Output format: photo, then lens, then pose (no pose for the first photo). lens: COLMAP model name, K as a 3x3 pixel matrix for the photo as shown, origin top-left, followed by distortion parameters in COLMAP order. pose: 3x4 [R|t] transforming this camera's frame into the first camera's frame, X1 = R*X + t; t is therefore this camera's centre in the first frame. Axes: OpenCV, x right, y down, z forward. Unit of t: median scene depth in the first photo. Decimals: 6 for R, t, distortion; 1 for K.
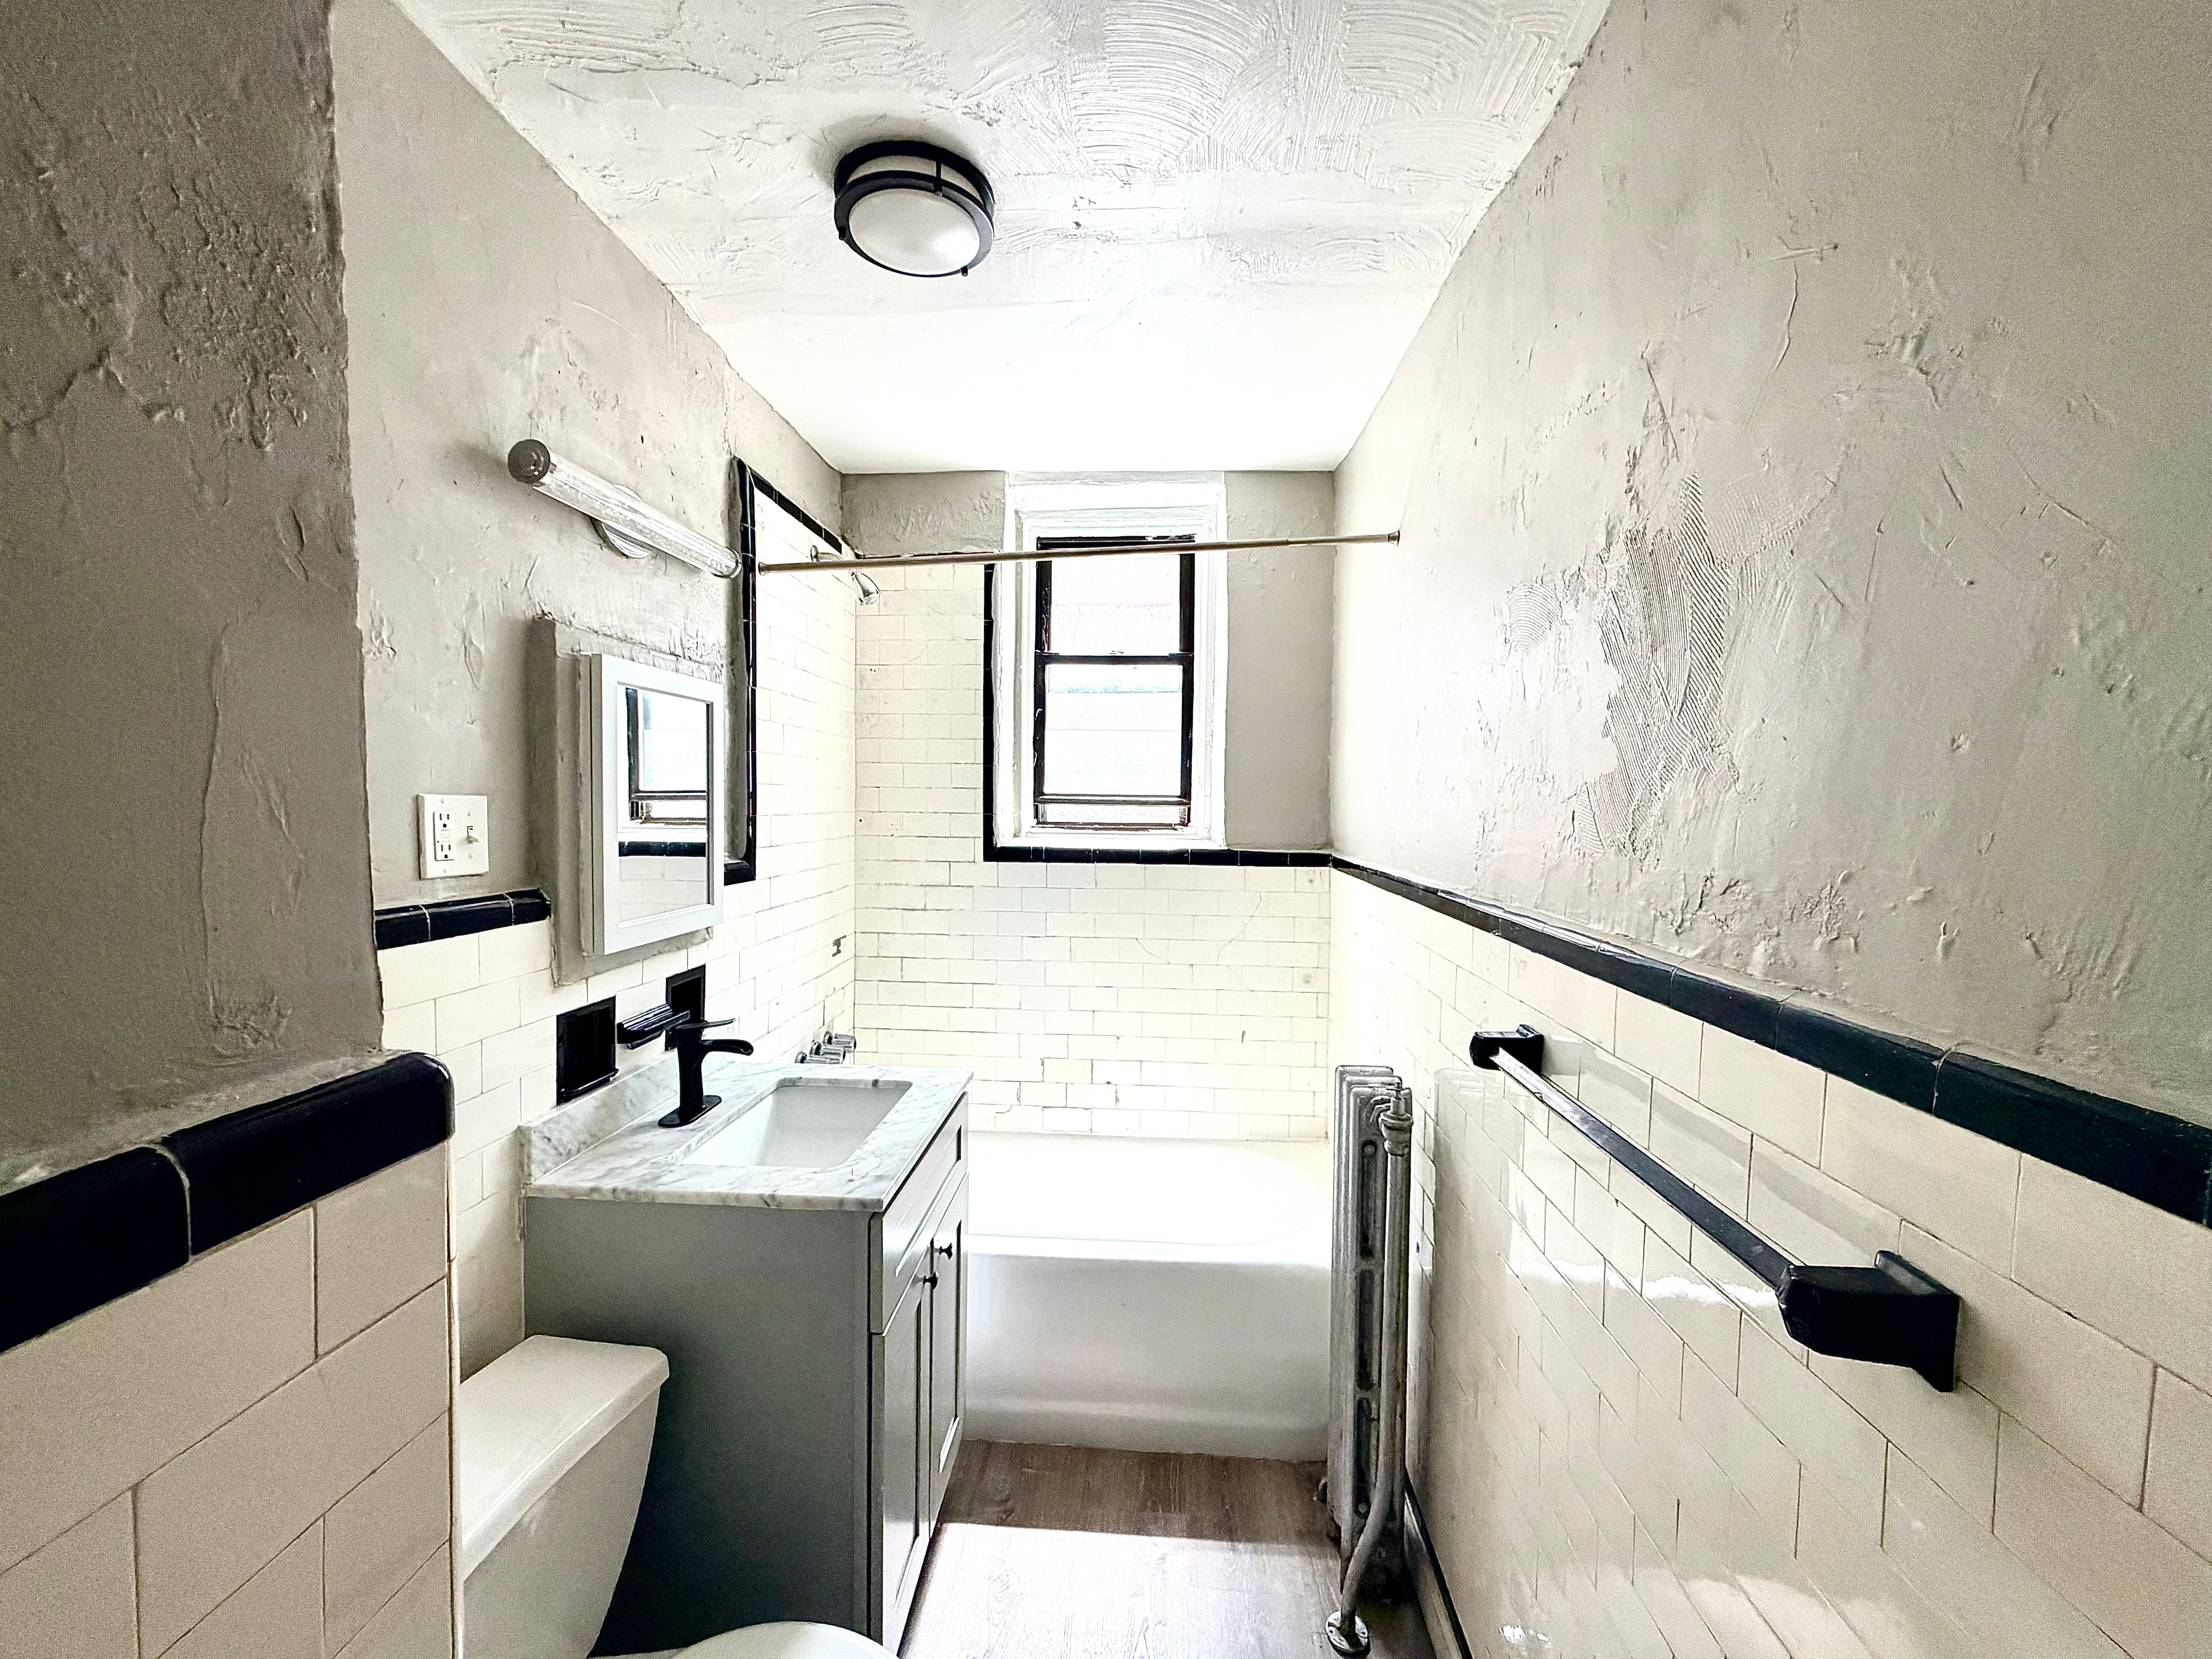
lens RADIAL K [[892.7, 0, 1106.0], [0, 892.7, 829.5], [0, 0, 1]] dist [0.002317, -0.000179]
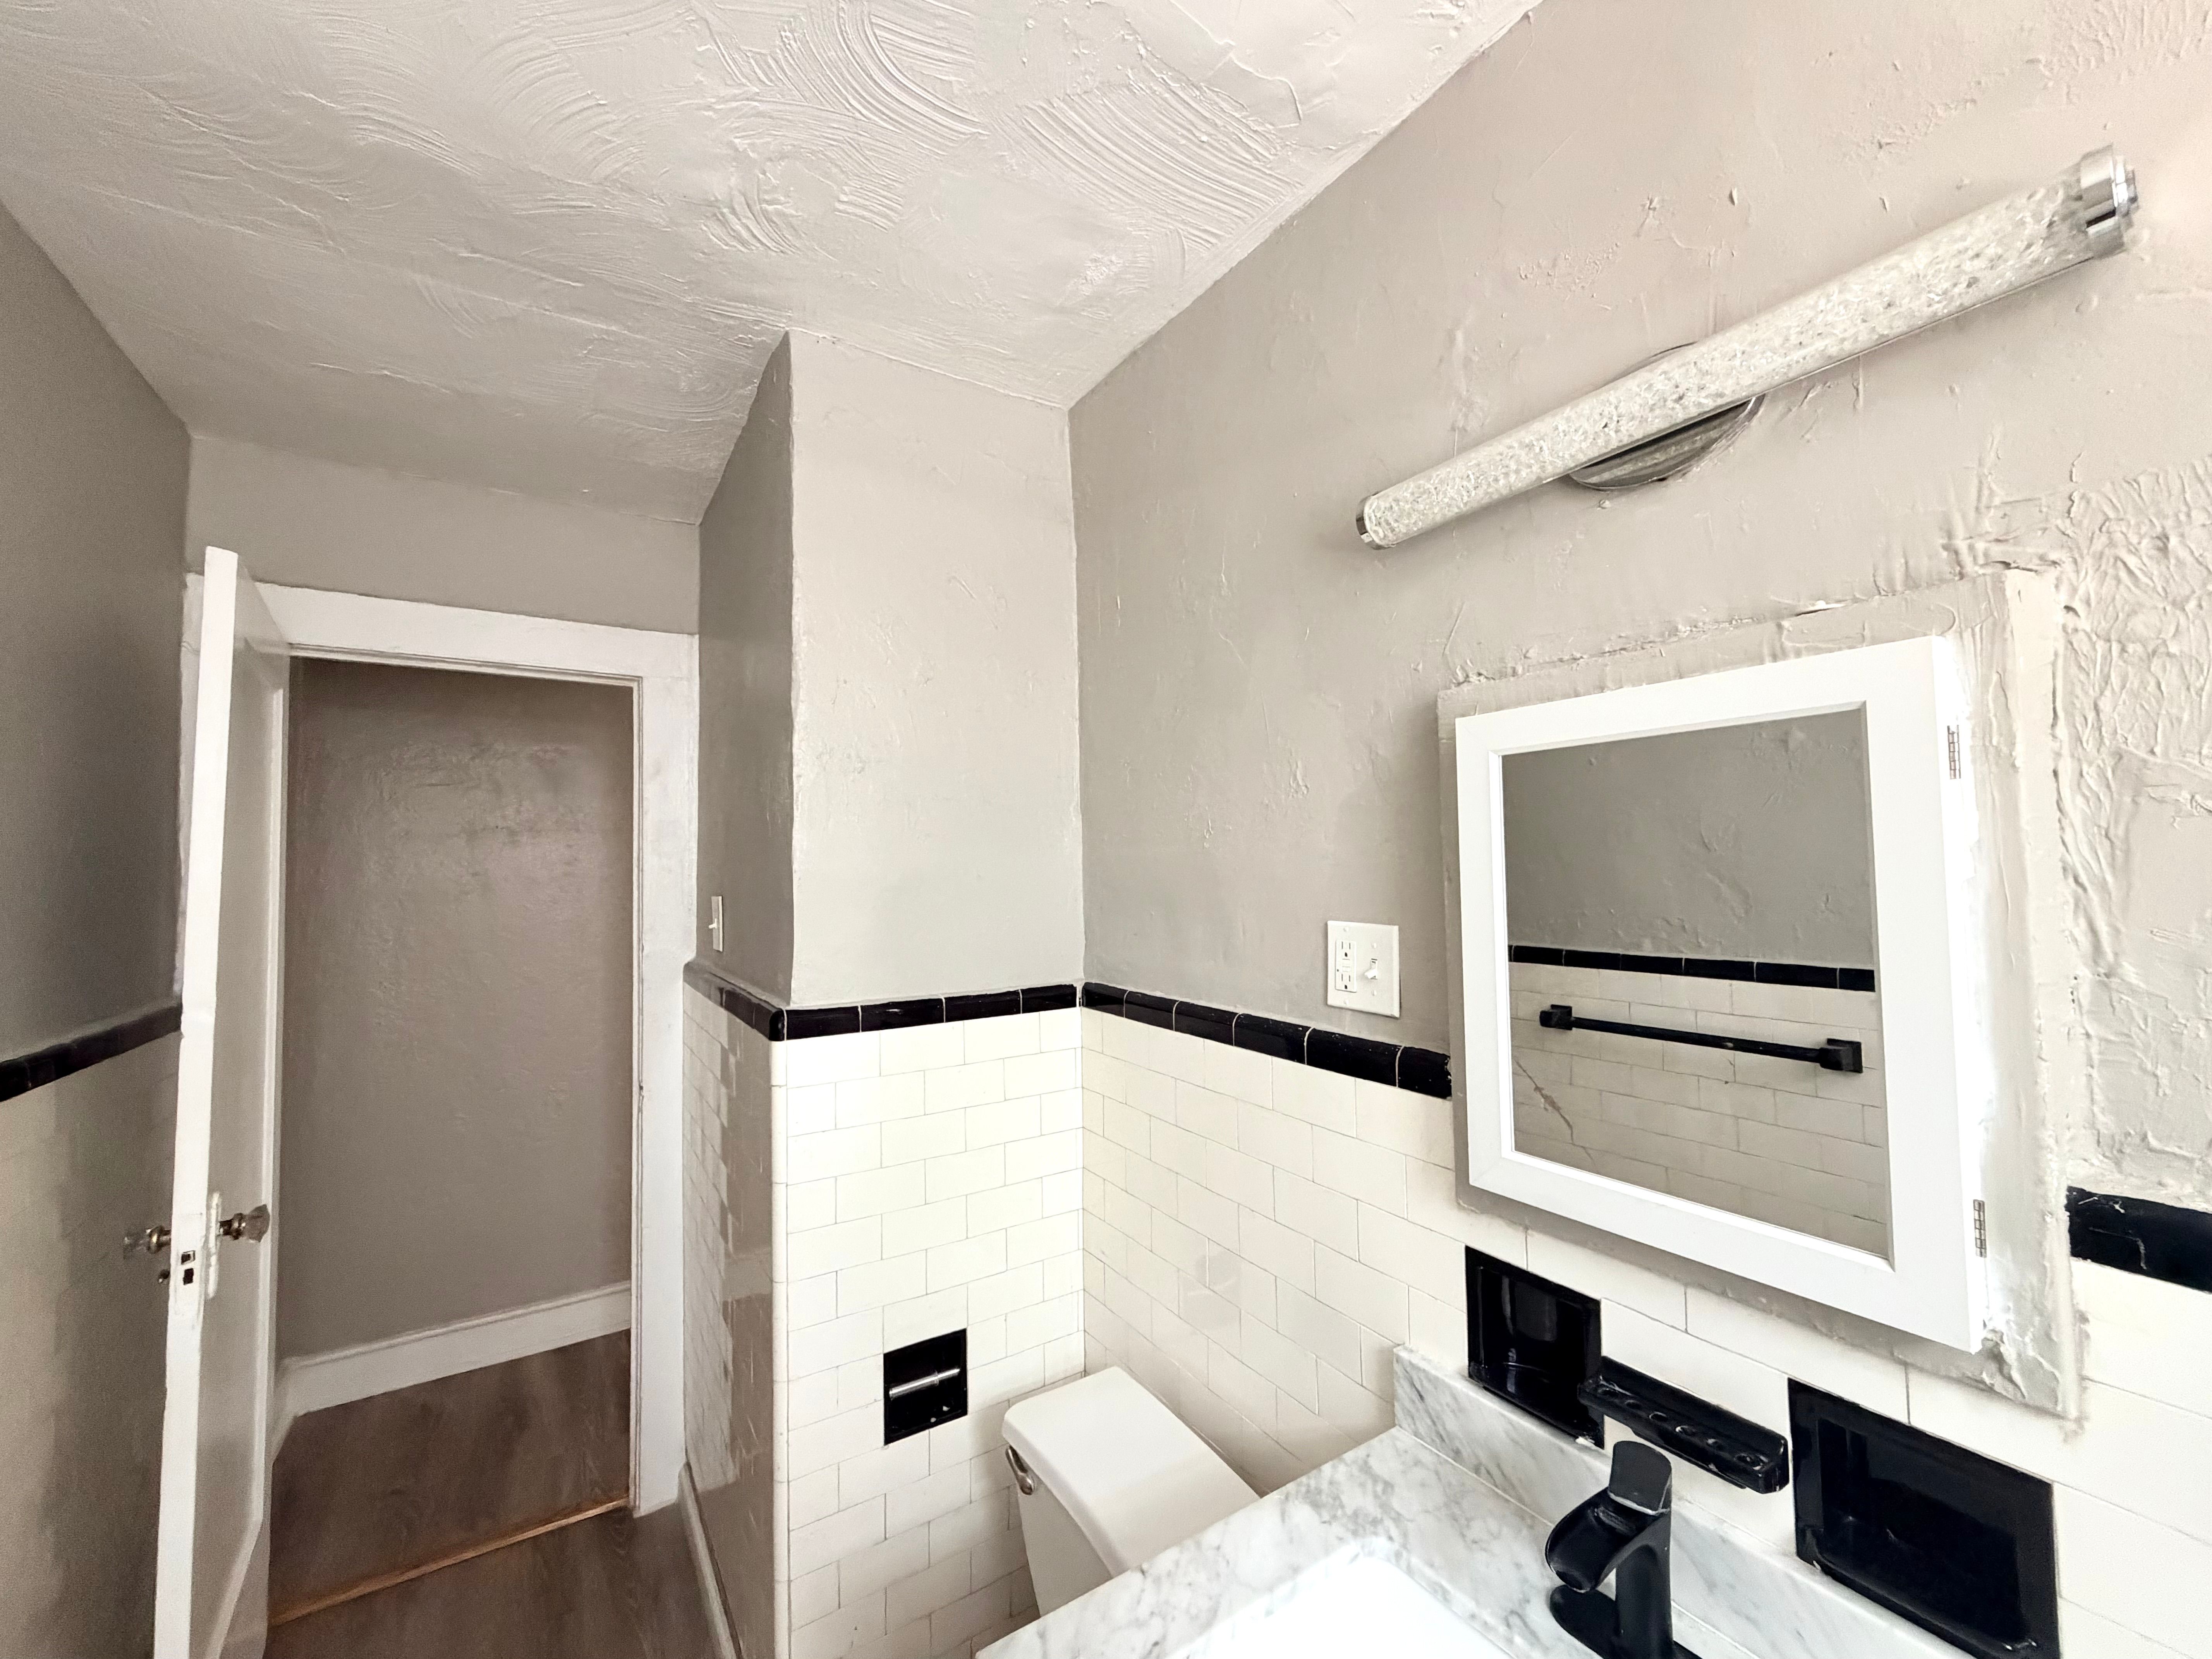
lens RADIAL K [[892.7, 0, 1106.0], [0, 892.7, 829.5], [0, 0, 1]] dist [0.002317, -0.000179]
pose [[-0.807954, -0.020291, -0.588896, 0.032614], [-0.010926, 0.999751, -0.019457, -0.102219], [0.589144, -0.009286, -0.807975, 1.410168]]
